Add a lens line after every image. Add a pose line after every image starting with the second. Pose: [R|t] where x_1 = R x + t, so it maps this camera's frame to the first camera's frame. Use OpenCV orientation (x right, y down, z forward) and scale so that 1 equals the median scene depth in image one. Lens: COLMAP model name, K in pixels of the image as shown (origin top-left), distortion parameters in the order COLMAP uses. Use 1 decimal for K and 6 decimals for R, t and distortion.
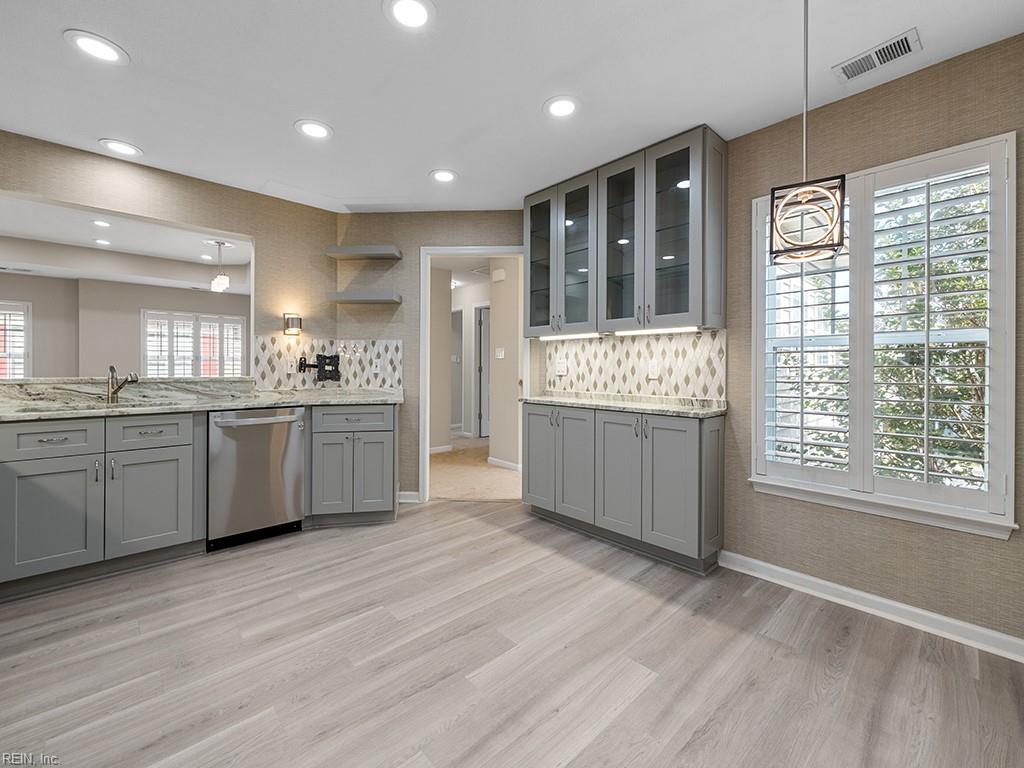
lens RADIAL K [[432.3, 0, 509.8], [0, 432.3, 368.8], [0, 0, 1]] dist [-0.001034, 0.000271]
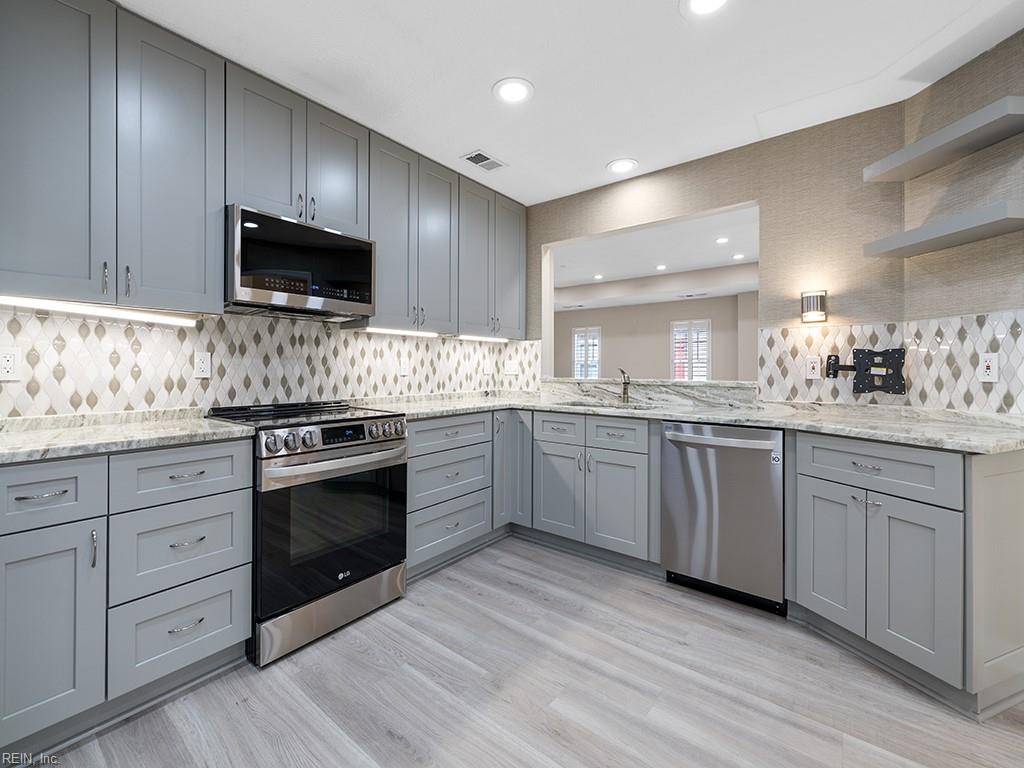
lens RADIAL K [[432.3, 0, 509.8], [0, 432.3, 368.8], [0, 0, 1]] dist [-0.001034, 0.000271]
pose [[0.154890, -0.002715, -0.987928, 0.099565], [-0.004144, 0.999986, -0.003398, -0.001353], [0.987923, 0.004620, 0.154876, 0.467841]]
